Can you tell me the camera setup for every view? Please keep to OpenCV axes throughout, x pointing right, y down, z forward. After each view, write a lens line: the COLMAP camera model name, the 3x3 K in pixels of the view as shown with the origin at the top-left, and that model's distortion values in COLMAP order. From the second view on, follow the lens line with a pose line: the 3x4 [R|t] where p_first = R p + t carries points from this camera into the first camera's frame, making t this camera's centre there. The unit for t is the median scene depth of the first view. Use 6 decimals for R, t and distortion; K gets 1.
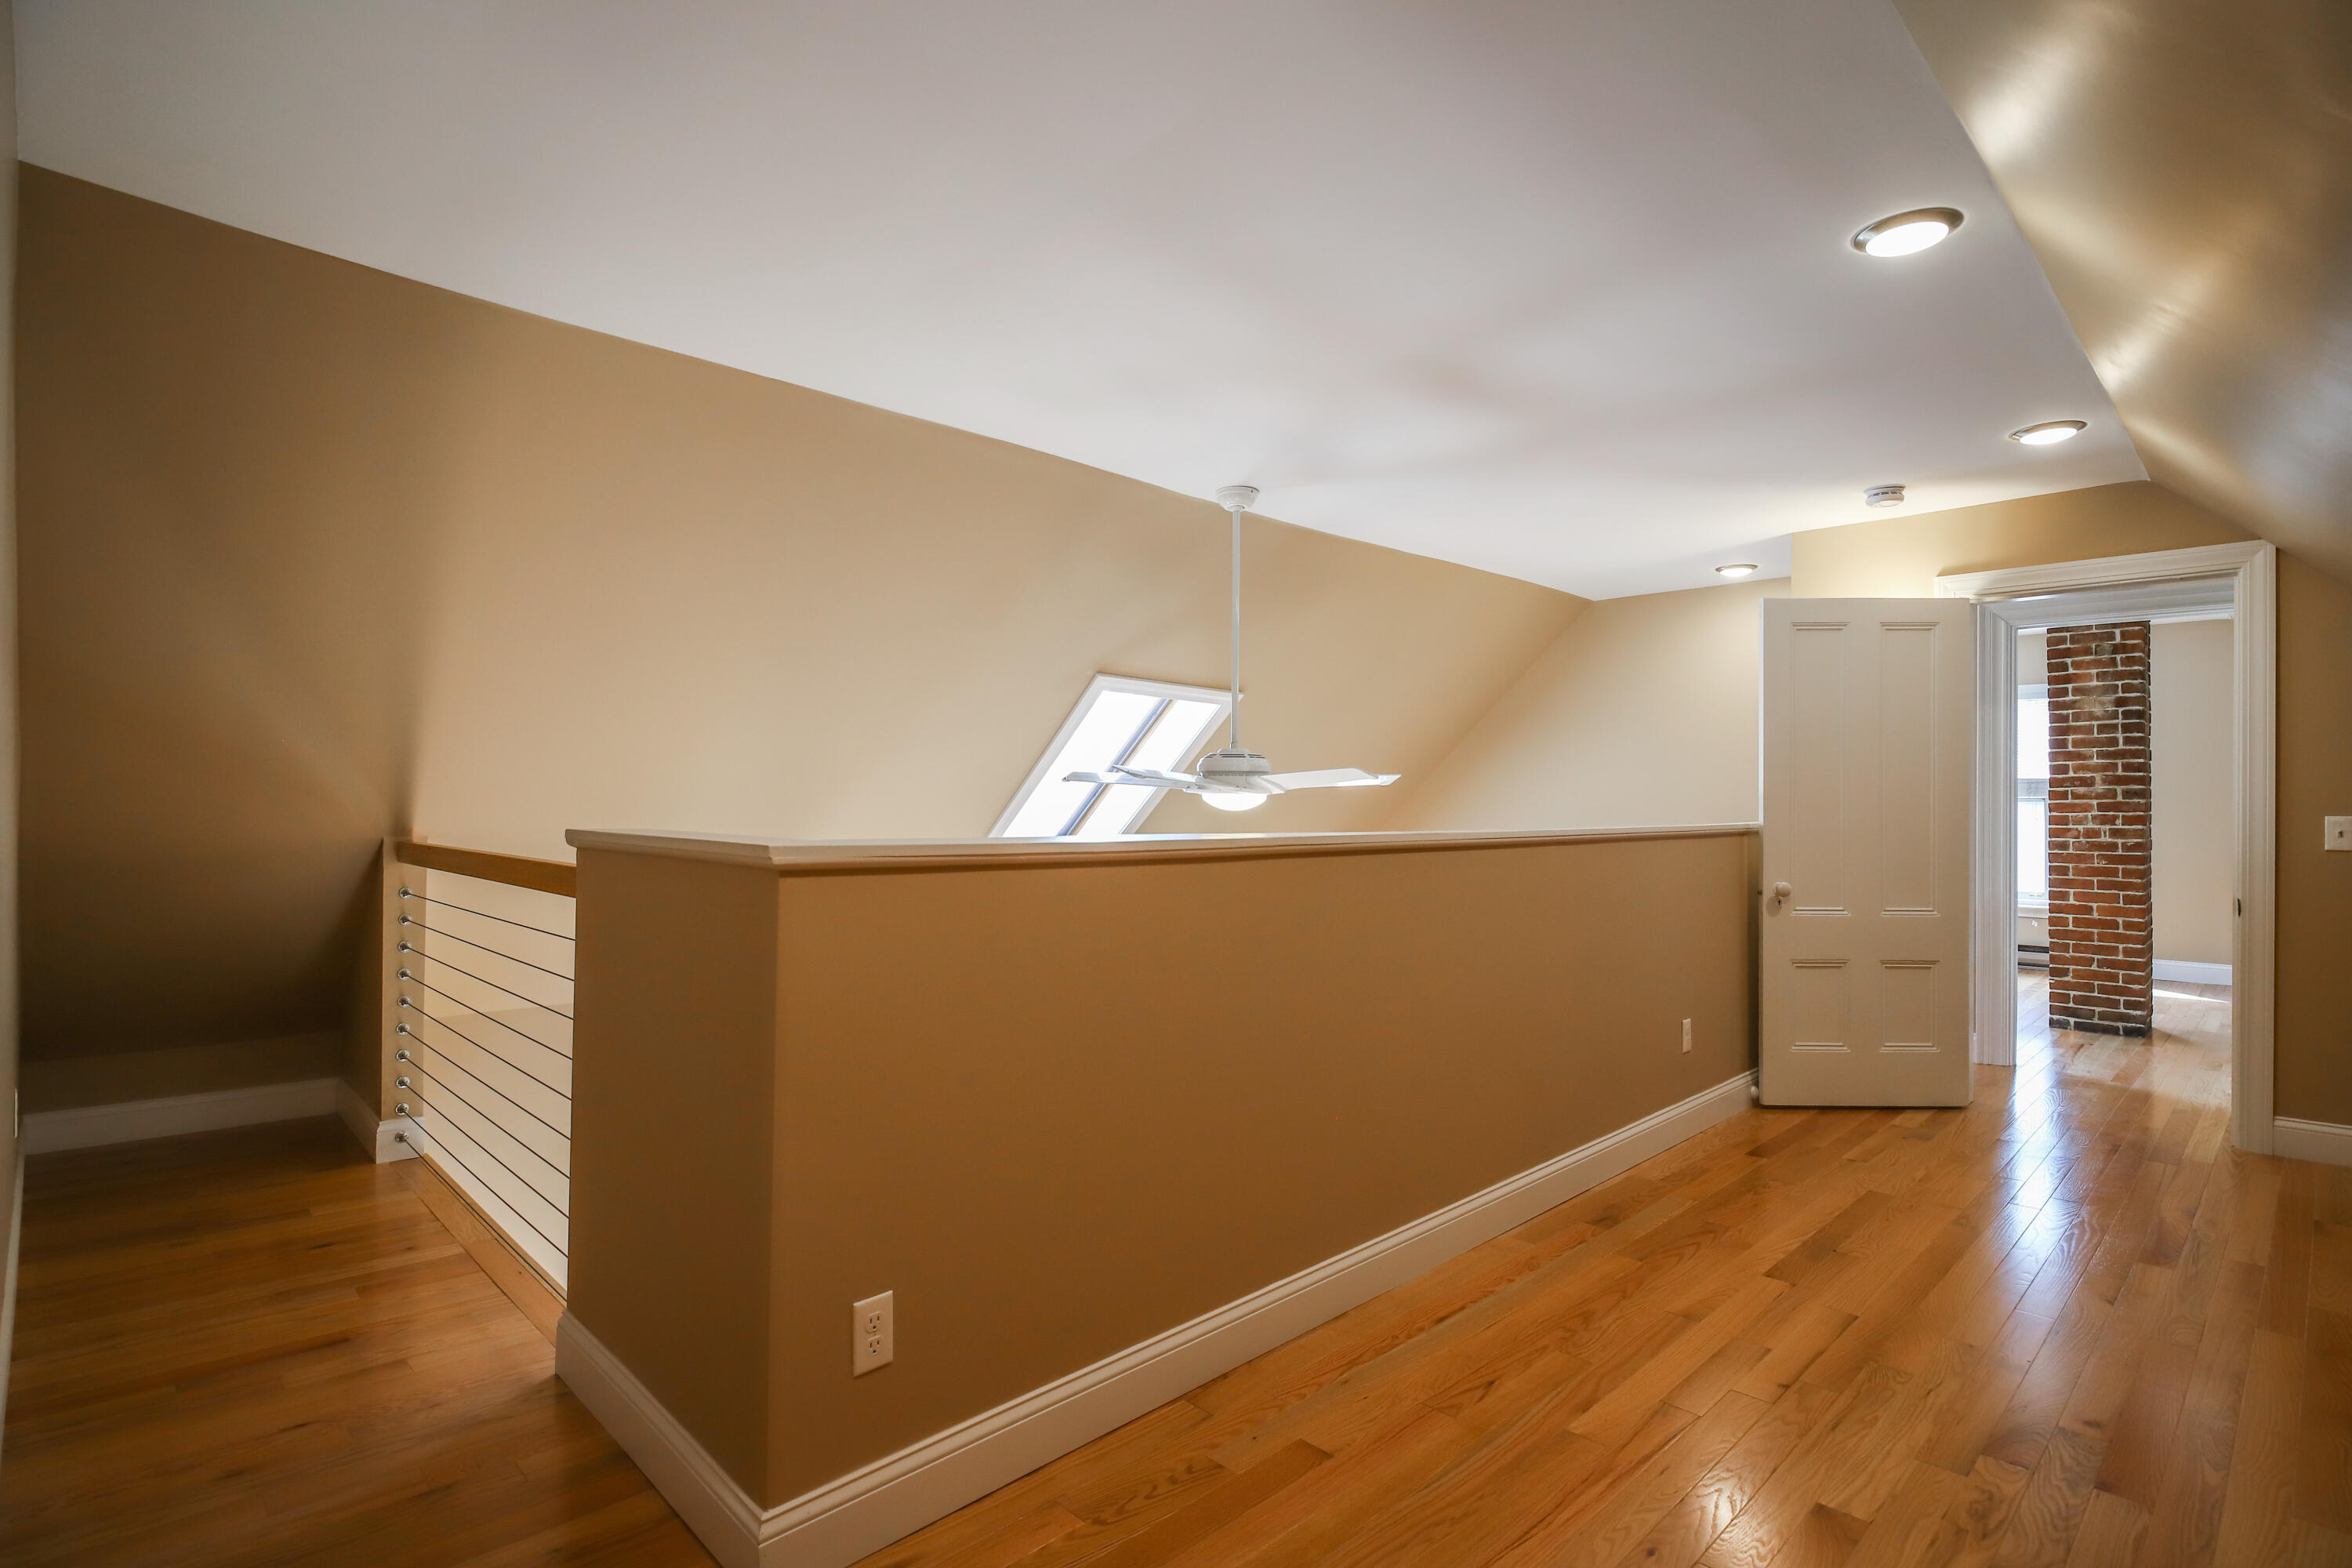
lens RADIAL K [[1145.4, 0, 1165.5], [0, 1145.4, 797.6], [0, 0, 1]] dist [0.005220, -0.015679]
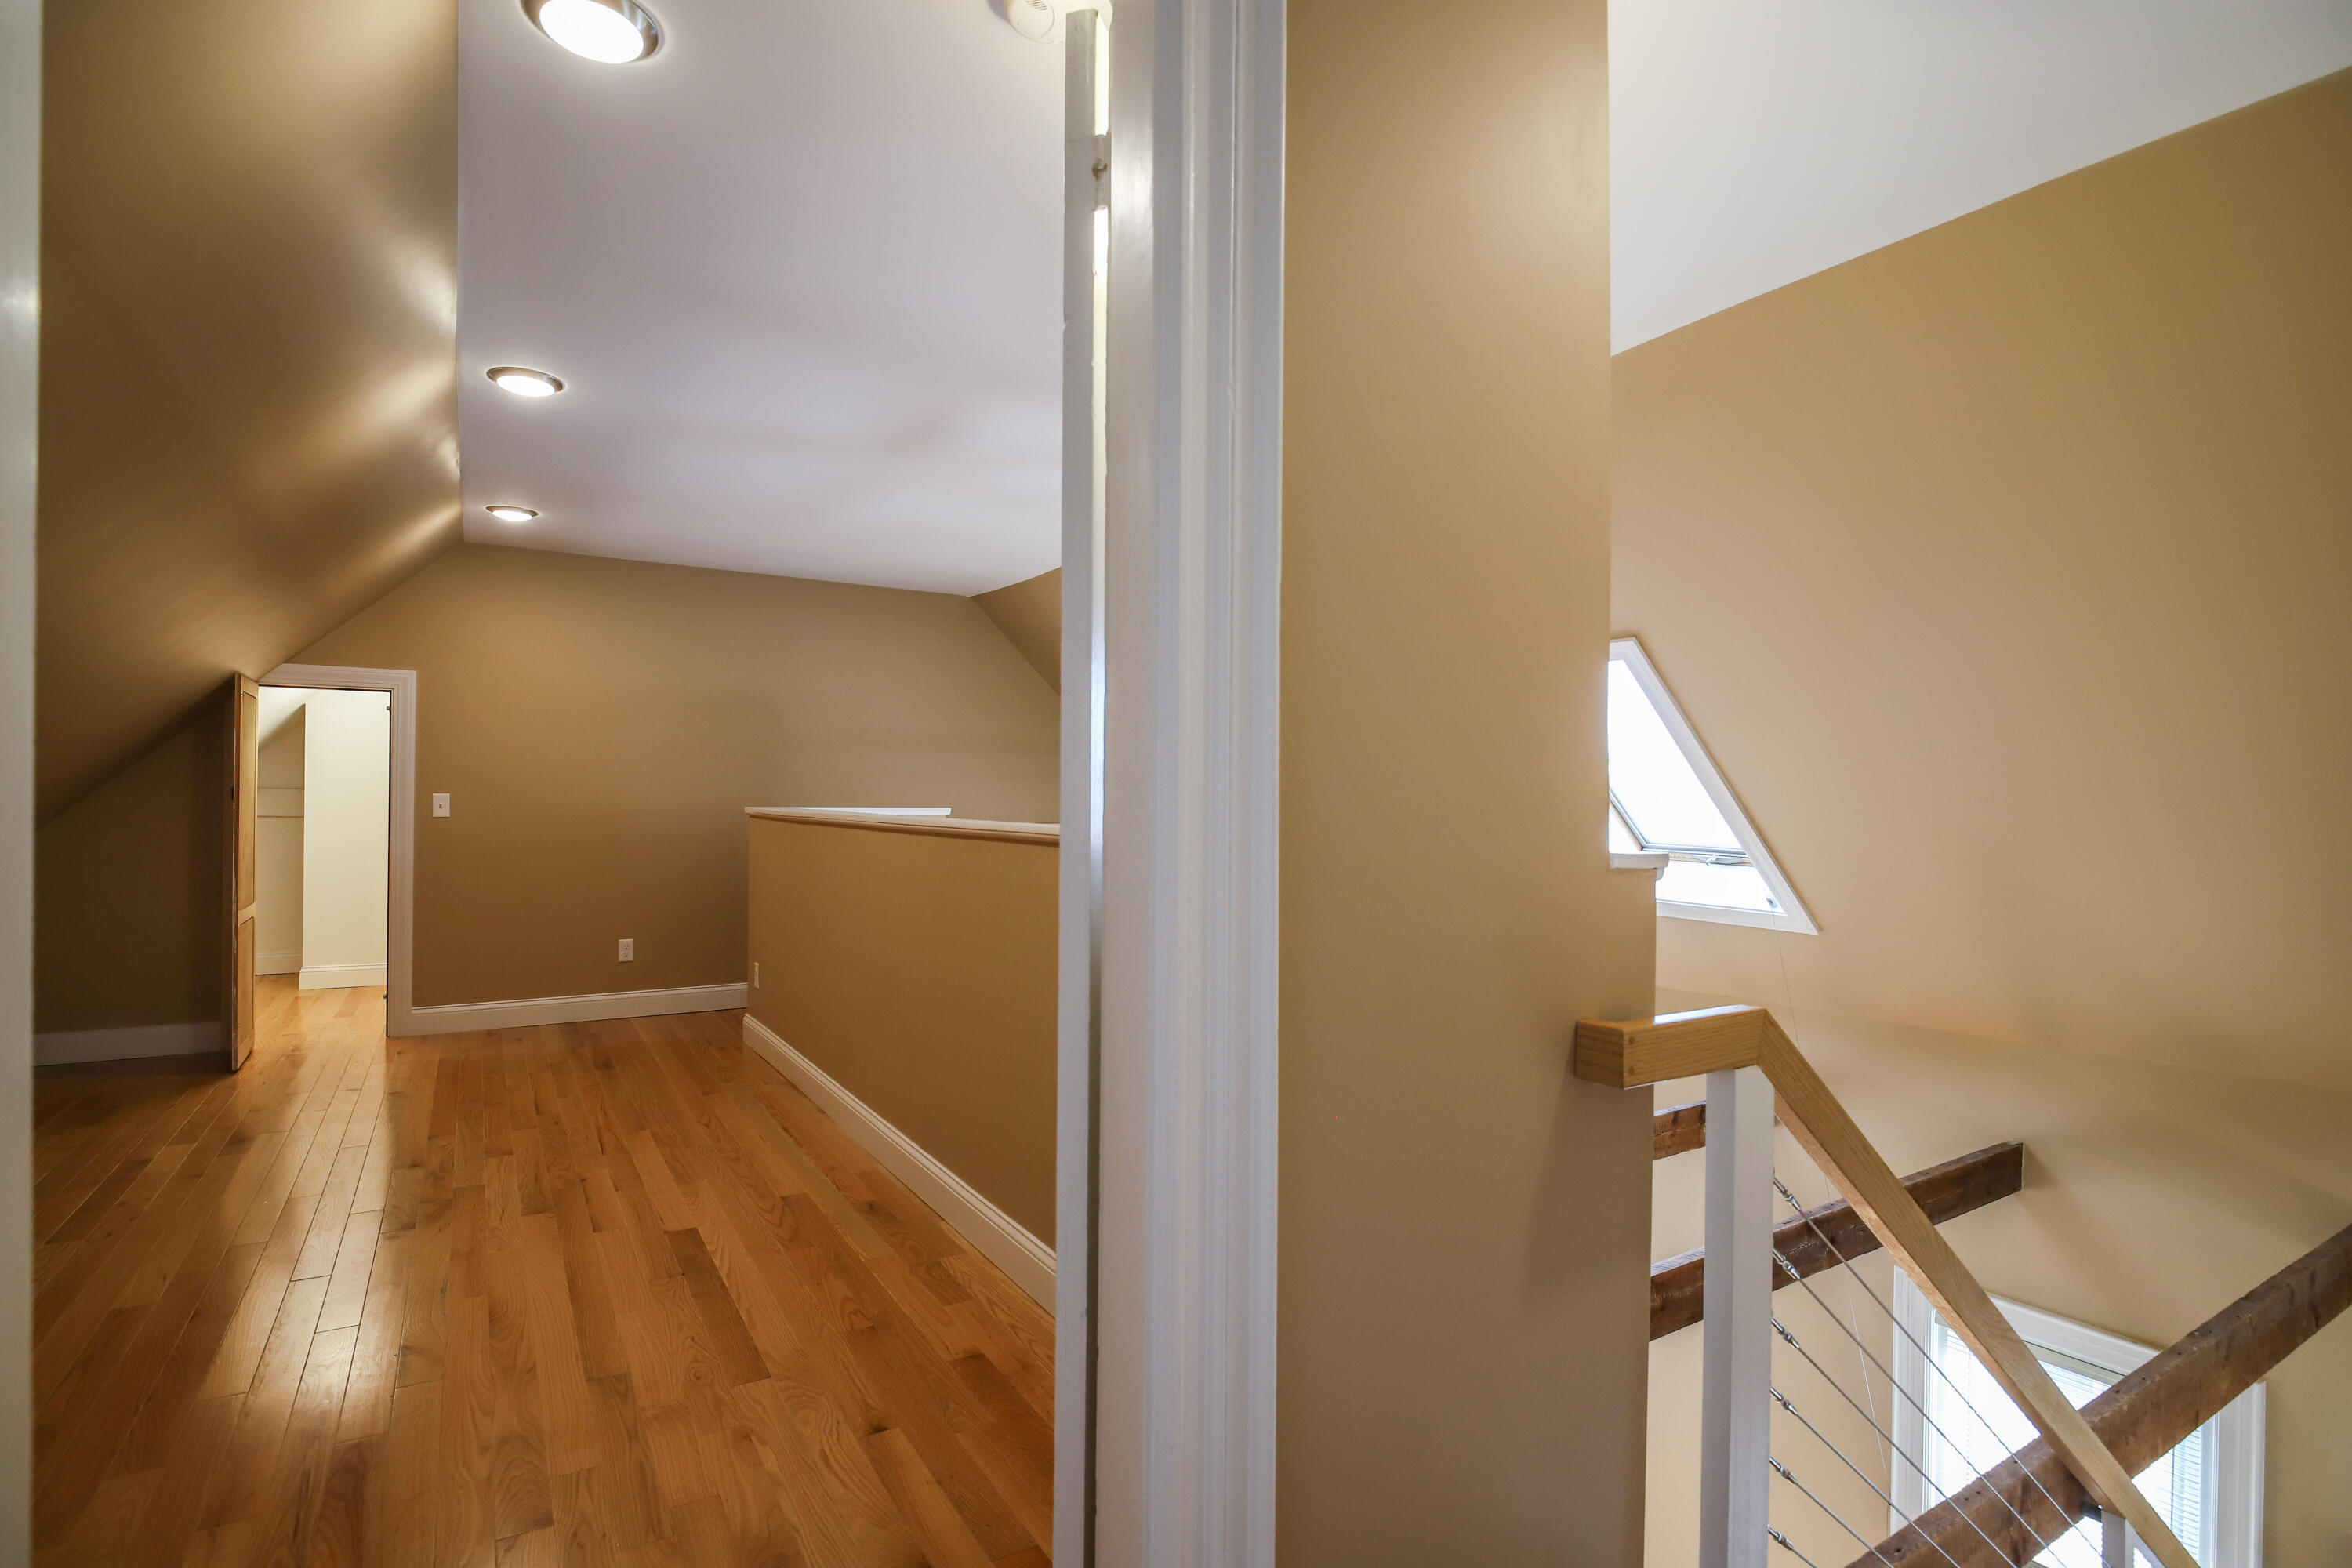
lens RADIAL K [[1145.4, 0, 1165.5], [0, 1145.4, 797.6], [0, 0, 1]] dist [0.005220, -0.015679]
pose [[-0.222701, -0.006117, -0.974868, 1.519382], [-0.005758, 0.999971, -0.004960, 0.018730], [0.974870, 0.004509, -0.222730, 1.720128]]
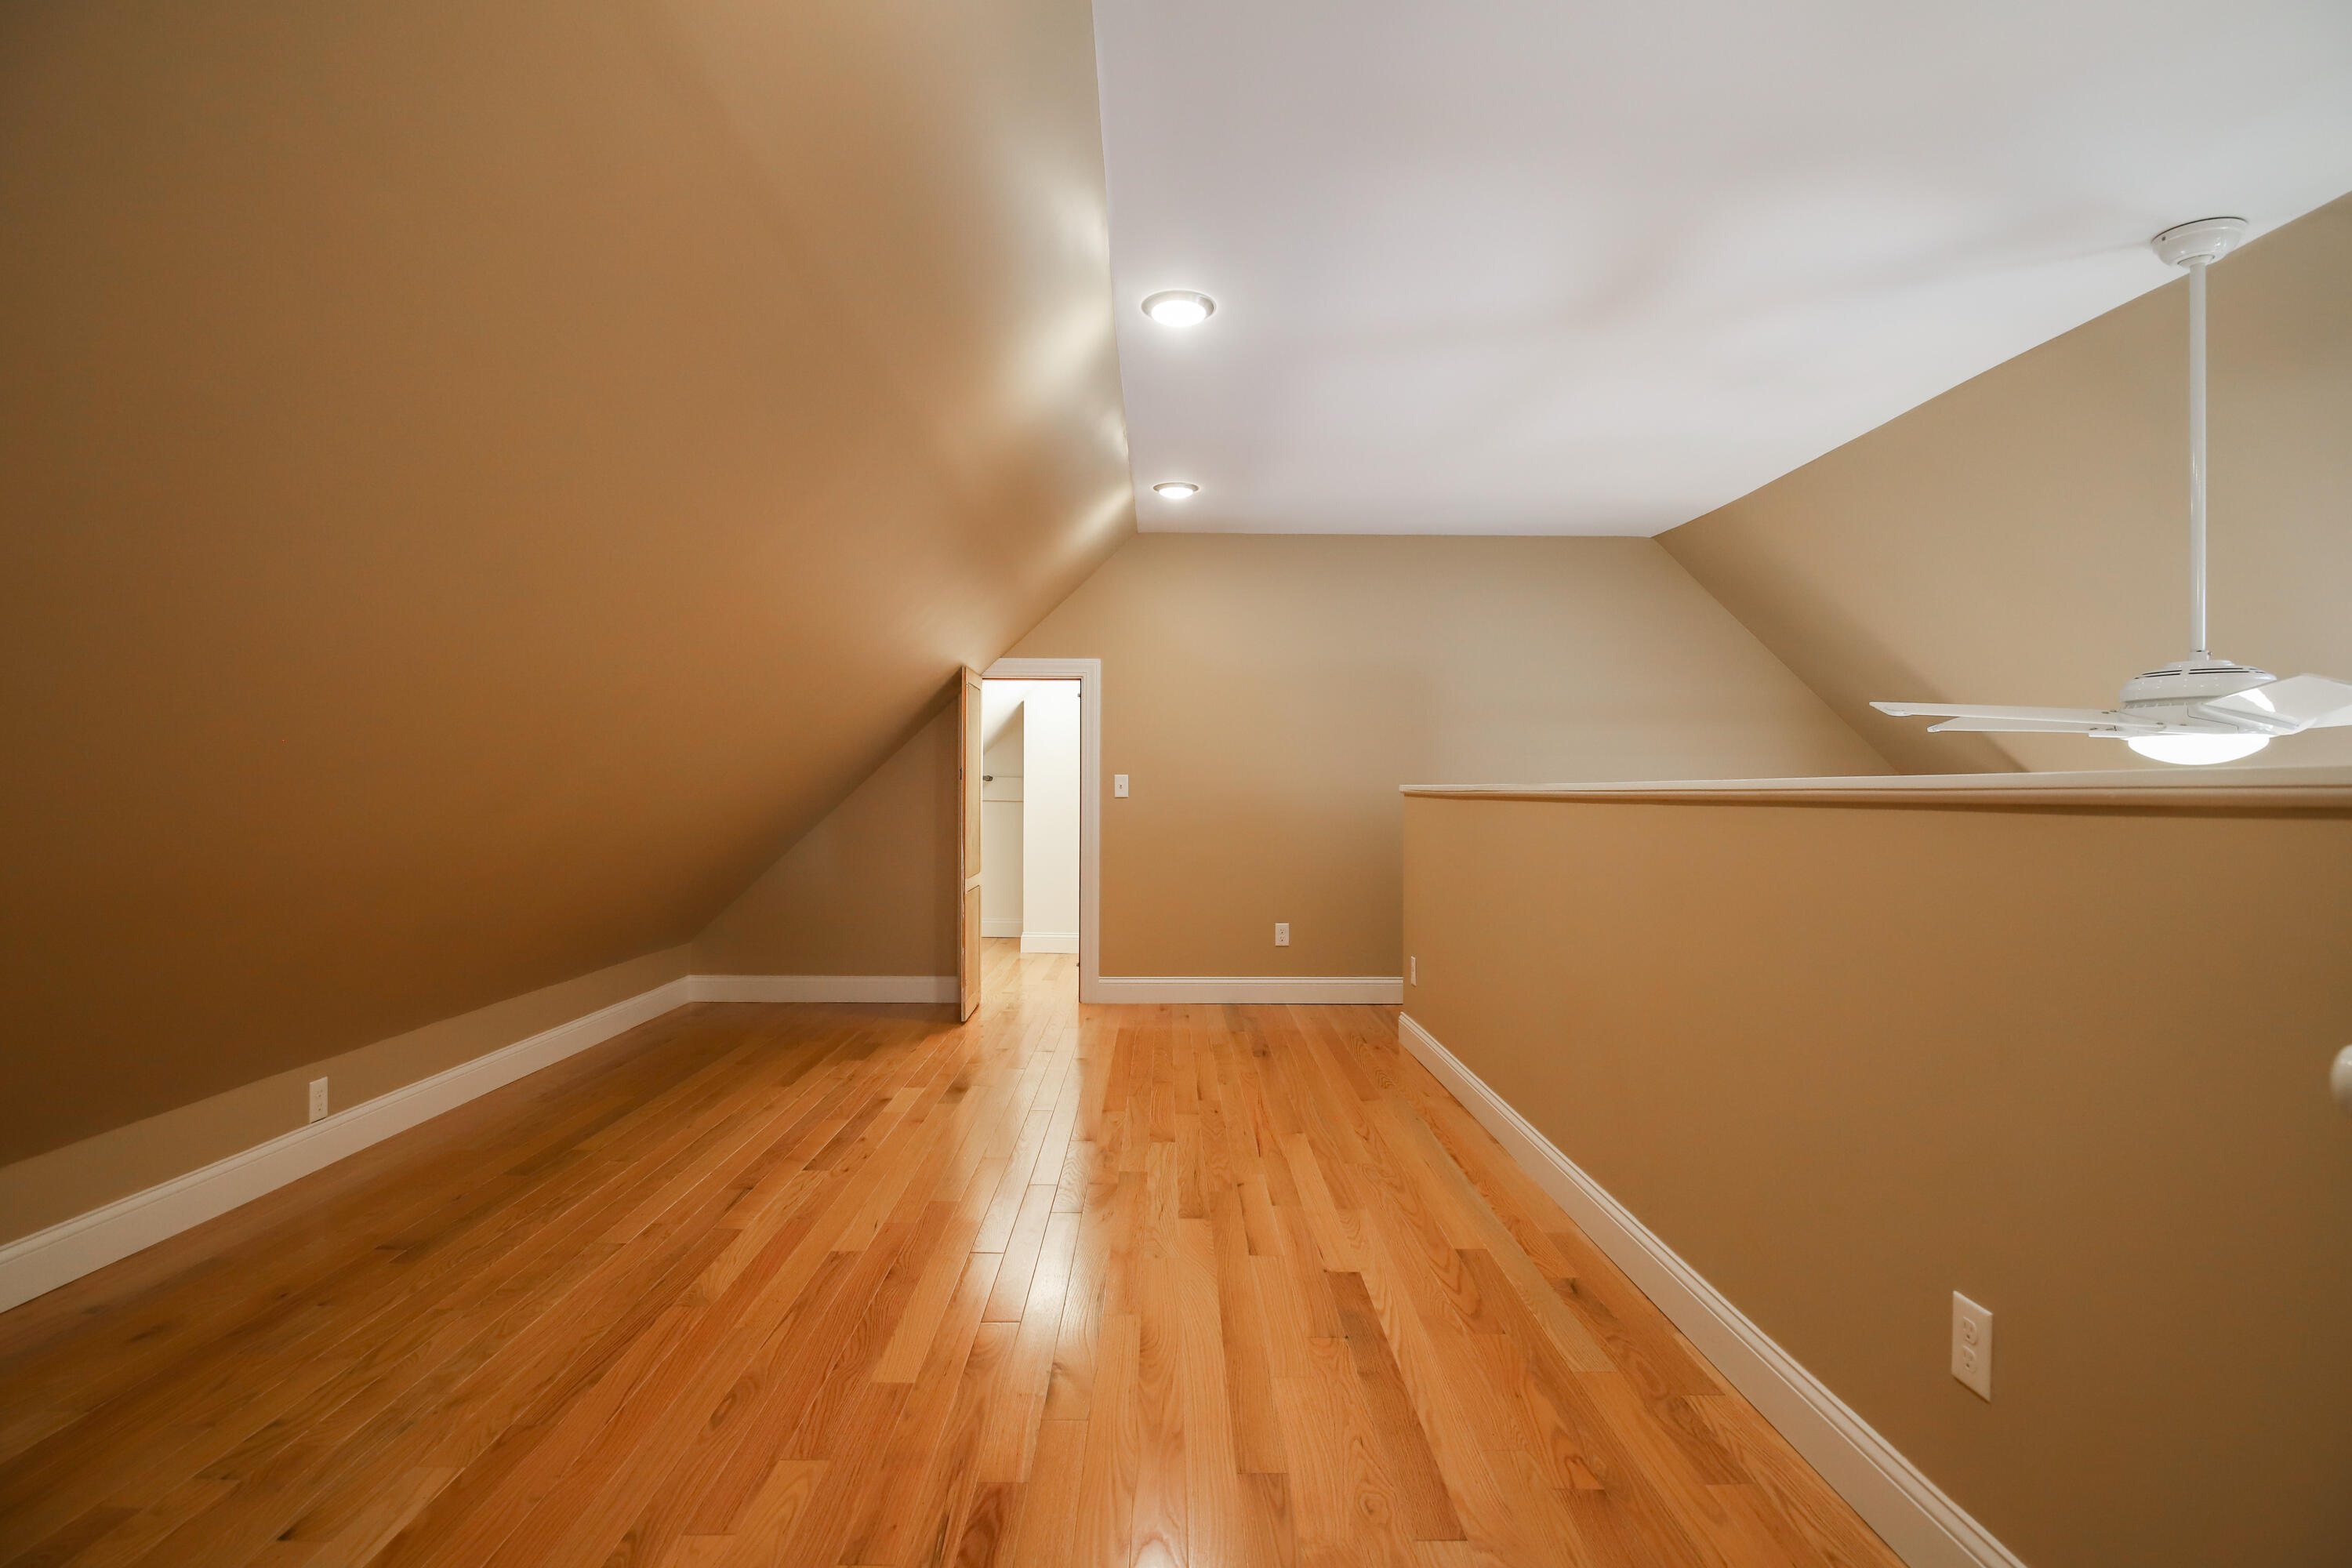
lens RADIAL K [[1145.4, 0, 1165.5], [0, 1145.4, 797.6], [0, 0, 1]] dist [0.005220, -0.015679]
pose [[-0.693213, -0.001543, -0.720731, 1.314331], [-0.002966, 0.999995, 0.000712, 0.047914], [0.720726, 0.002631, -0.693215, 1.560515]]
